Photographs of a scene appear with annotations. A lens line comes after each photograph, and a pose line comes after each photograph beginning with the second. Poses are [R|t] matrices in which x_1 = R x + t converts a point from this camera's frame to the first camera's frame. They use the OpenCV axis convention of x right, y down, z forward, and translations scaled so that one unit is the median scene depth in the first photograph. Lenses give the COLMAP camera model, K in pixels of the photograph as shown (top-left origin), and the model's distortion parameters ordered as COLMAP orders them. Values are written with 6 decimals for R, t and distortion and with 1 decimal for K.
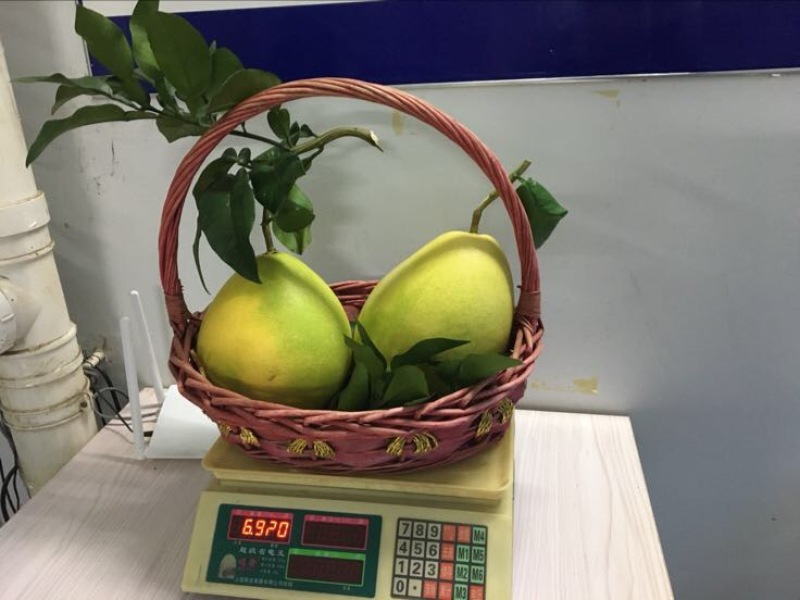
lens RADIAL K [[679.8, 0, 403.6], [0, 679.8, 299.3], [0, 0, 1]] dist [0.007549, -0.028683]
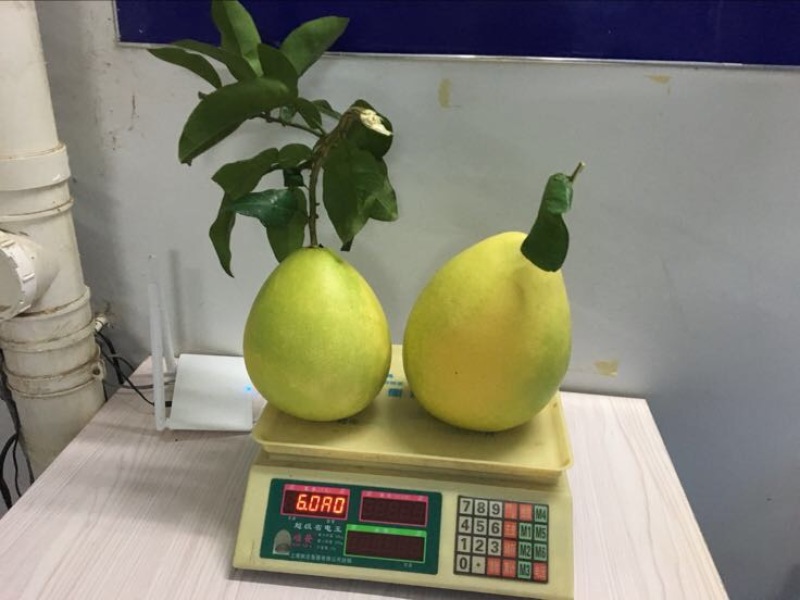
lens RADIAL K [[679.8, 0, 398.9], [0, 679.8, 301.9], [0, 0, 1]] dist [0.007549, -0.028683]
pose [[0.994978, 0.039112, 0.092135, -0.157116], [-0.042767, 0.998361, 0.038037, 0.003499], [-0.090496, -0.041786, 0.995020, 0.023053]]
